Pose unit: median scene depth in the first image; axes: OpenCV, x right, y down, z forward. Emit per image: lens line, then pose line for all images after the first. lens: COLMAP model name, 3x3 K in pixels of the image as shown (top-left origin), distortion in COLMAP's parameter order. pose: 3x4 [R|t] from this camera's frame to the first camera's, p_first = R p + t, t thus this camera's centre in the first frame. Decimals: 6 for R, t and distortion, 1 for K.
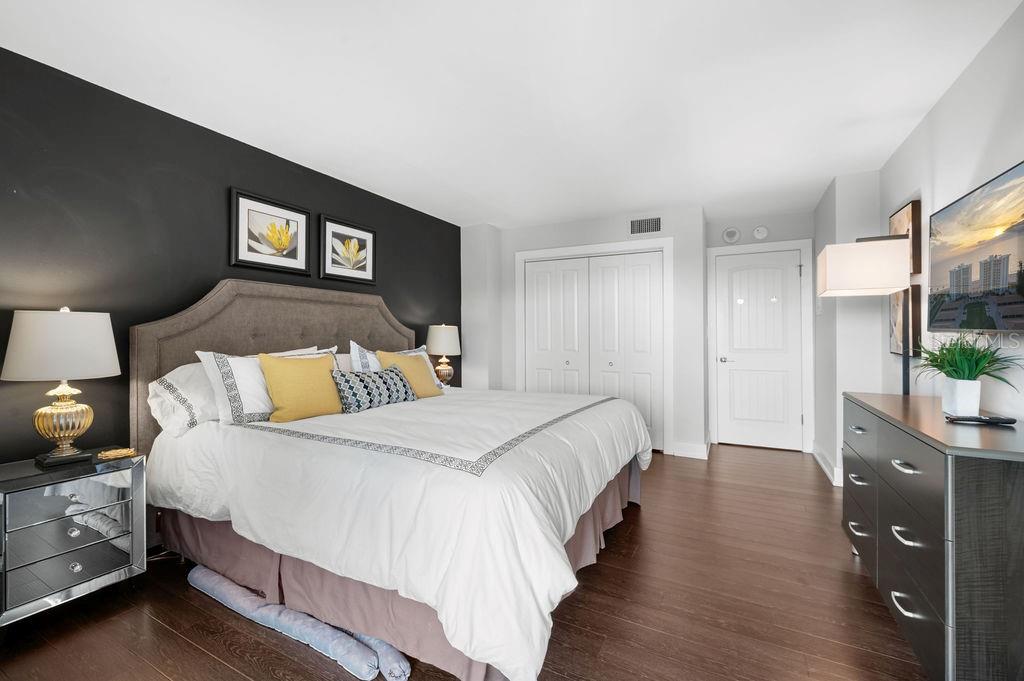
lens RADIAL K [[435.8, 0, 507.7], [0, 435.8, 333.0], [0, 0, 1]] dist [-0.001833, -0.000429]
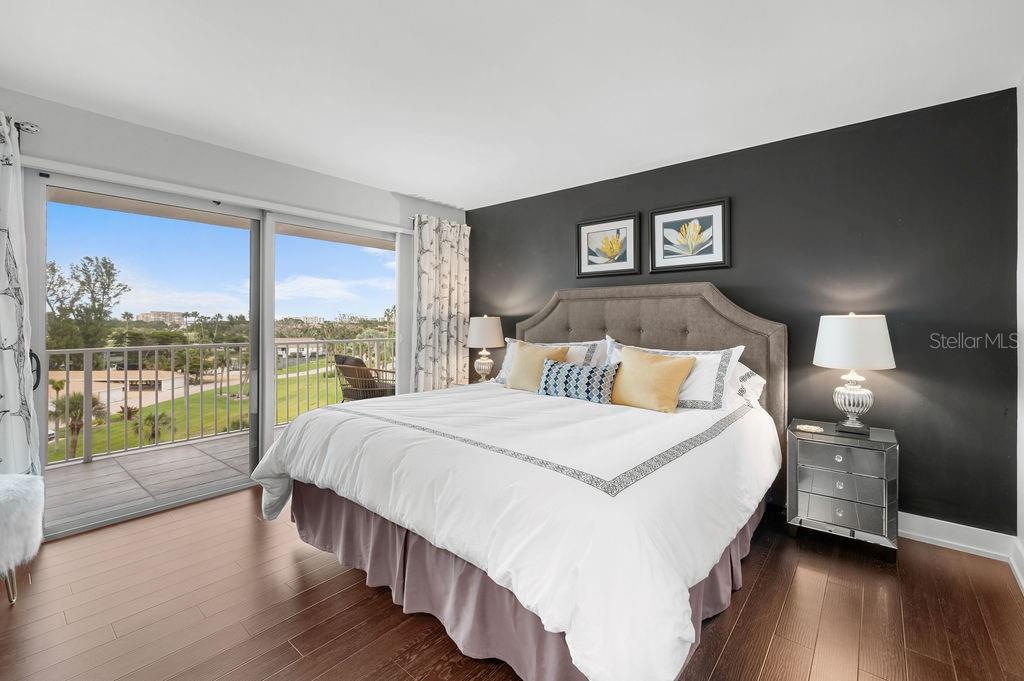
lens RADIAL K [[435.8, 0, 507.7], [0, 435.8, 333.0], [0, 0, 1]] dist [-0.001833, -0.000429]
pose [[-0.202210, 0.034063, -0.978750, 0.637914], [0.011458, 0.999409, 0.032415, -0.022927], [0.979275, -0.004660, -0.202480, 0.868264]]
